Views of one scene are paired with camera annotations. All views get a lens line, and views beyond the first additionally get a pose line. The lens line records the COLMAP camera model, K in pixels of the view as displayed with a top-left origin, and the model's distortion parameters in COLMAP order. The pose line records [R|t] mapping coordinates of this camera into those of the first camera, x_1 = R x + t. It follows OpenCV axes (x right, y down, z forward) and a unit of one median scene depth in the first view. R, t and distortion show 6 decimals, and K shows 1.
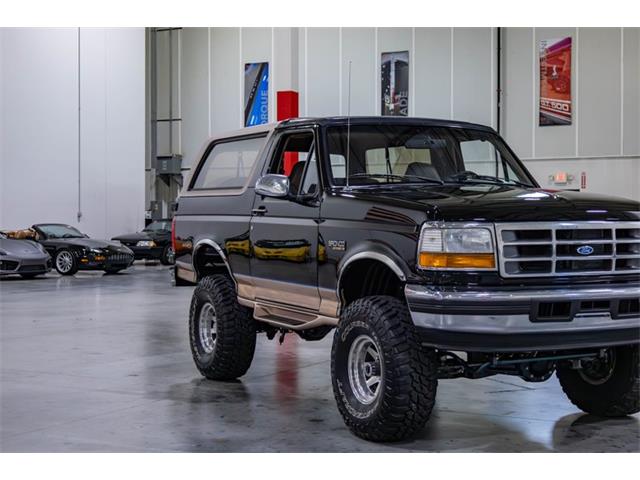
lens RADIAL K [[1044.3, 0, 325.1], [0, 1044.3, 235.7], [0, 0, 1]] dist [0.034344, 0.000000]
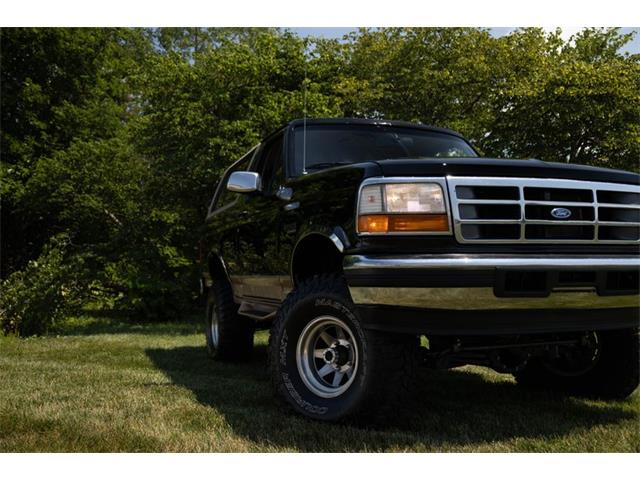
lens RADIAL K [[623.2, 0, 316.6], [0, 623.2, 241.7], [0, 0, 1]] dist [0.024913, 0.000000]
pose [[0.993887, -0.019541, -0.108658, 0.106423], [0.011388, 0.997107, -0.075159, 0.070782], [0.109812, 0.073462, 0.991234, 0.476508]]
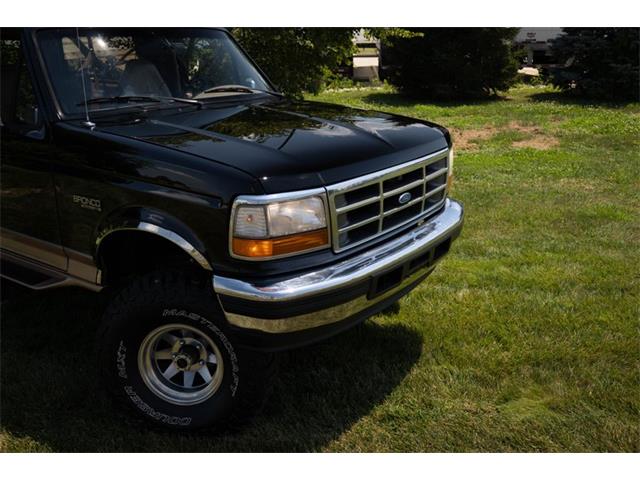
lens RADIAL K [[623.2, 0, 318.7], [0, 623.2, 254.5], [0, 0, 1]] dist [0.024913, 0.000000]
pose [[0.891478, -0.155465, 0.425555, -0.041549], [0.018152, 0.950785, 0.309318, -0.100774], [-0.452700, -0.268025, 0.850426, 0.571855]]
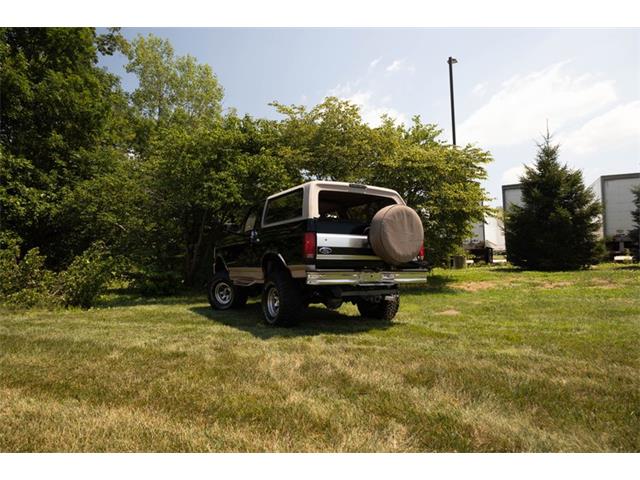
lens RADIAL K [[417.4, 0, 317.0], [0, 417.4, 242.0], [0, 0, 1]] dist [0.001489, 0.010785]
pose [[0.995471, -0.018789, 0.093187, -0.029022], [0.024760, 0.997685, -0.063341, 0.050908], [-0.091781, 0.065361, 0.993632, 0.278580]]
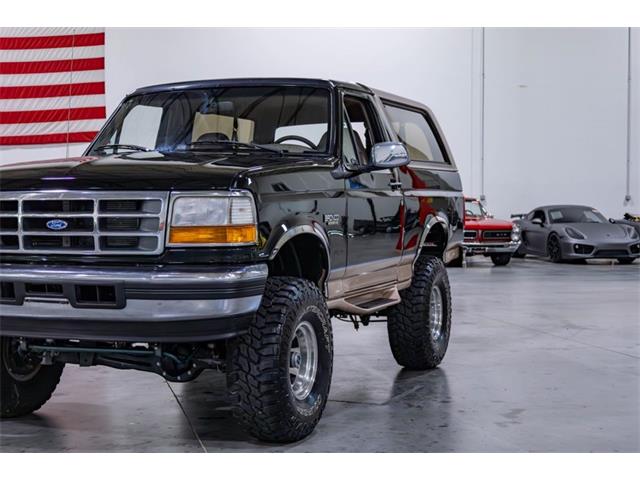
lens RADIAL K [[1033.9, 0, 317.2], [0, 1033.9, 241.6], [0, 0, 1]] dist [0.027924, 0.000000]
pose [[0.658668, 0.024300, -0.752041, 1.011036], [-0.011454, 0.999686, 0.022270, 0.006218], [0.752346, -0.006055, 0.658740, 0.592979]]
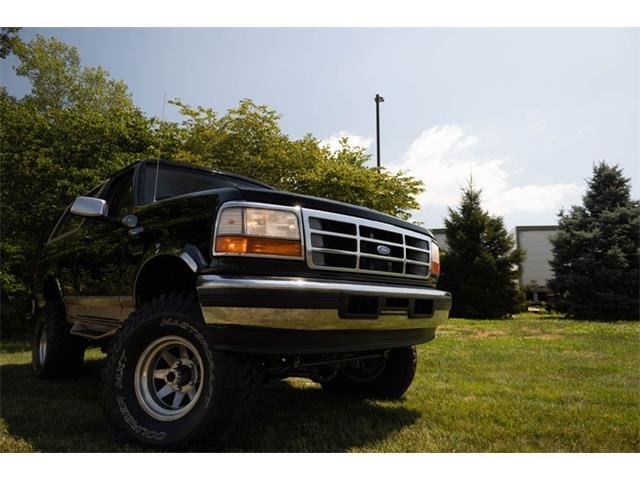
lens RADIAL K [[417.4, 0, 321.4], [0, 417.4, 244.9], [0, 0, 1]] dist [0.001489, 0.010785]
pose [[0.956230, 0.052487, 0.287871, 0.071354], [-0.005233, 0.986692, -0.162518, 0.074464], [-0.292570, 0.153898, 0.943779, 0.621805]]
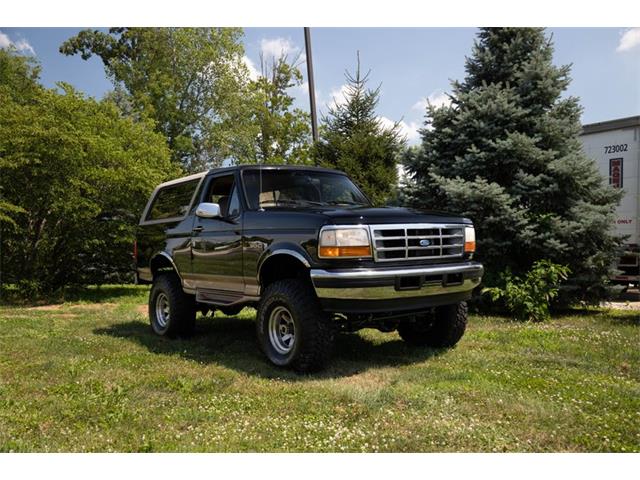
lens RADIAL K [[599.1, 0, 314.0], [0, 599.1, 241.9], [0, 0, 1]] dist [0.028373, 0.000000]
pose [[0.985008, -0.032059, 0.169505, -0.057210], [0.036923, 0.998990, -0.025619, 0.028902], [-0.168513, 0.031494, 0.985196, 0.164819]]
